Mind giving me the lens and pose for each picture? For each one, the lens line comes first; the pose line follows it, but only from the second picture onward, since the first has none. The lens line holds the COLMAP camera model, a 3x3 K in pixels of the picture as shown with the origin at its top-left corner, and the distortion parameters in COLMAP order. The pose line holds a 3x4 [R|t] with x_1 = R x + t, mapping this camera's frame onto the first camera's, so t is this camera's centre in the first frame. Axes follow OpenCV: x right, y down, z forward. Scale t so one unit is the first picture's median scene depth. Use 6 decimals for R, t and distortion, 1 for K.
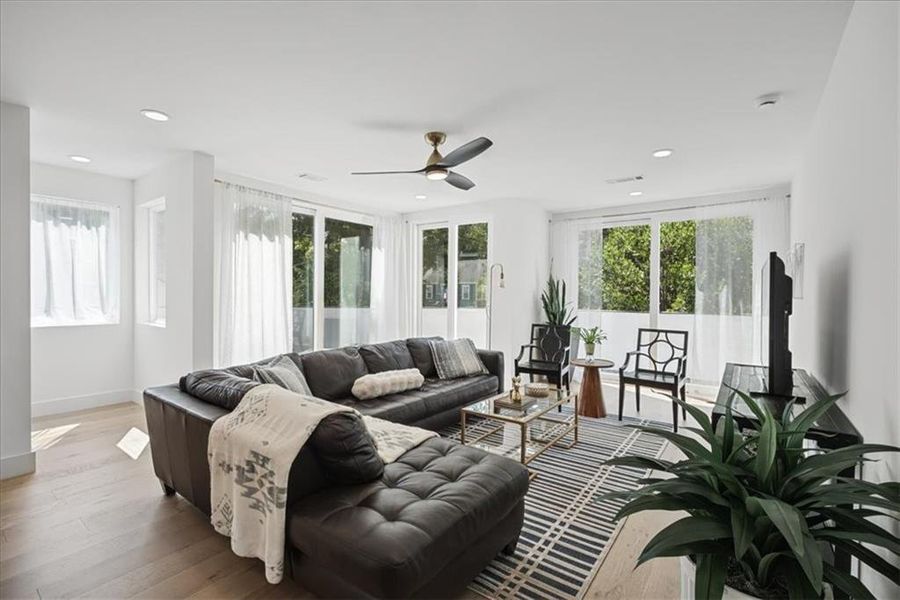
lens RADIAL K [[408.6, 0, 449.2], [0, 408.6, 299.3], [0, 0, 1]] dist [-0.001254, 0.000515]
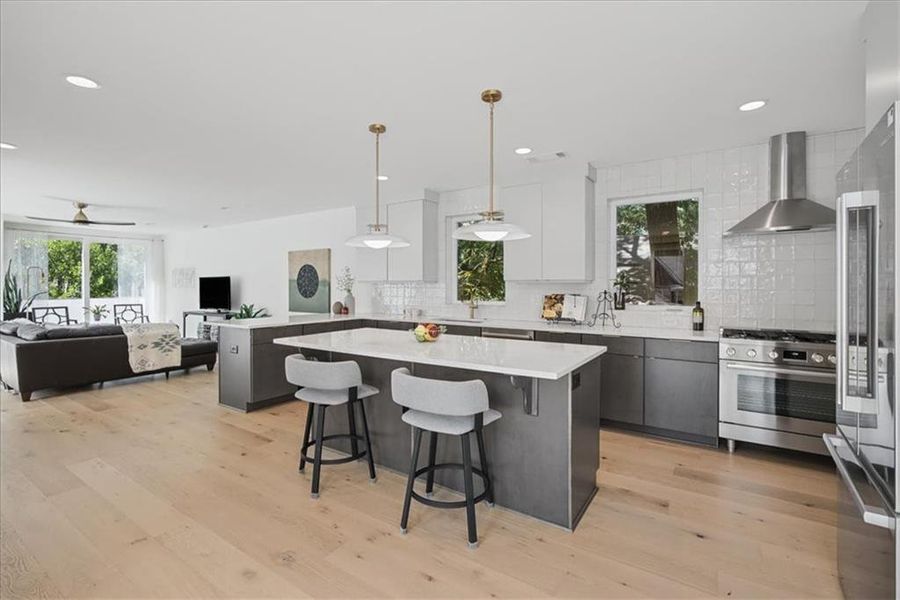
lens RADIAL K [[408.6, 0, 448.5], [0, 408.6, 290.6], [0, 0, 1]] dist [-0.001254, 0.000515]
pose [[-0.034361, -0.015644, 0.999287, -1.540023], [0.009258, 0.999830, 0.015970, -0.009666], [-0.999367, 0.009800, -0.034210, -0.494583]]
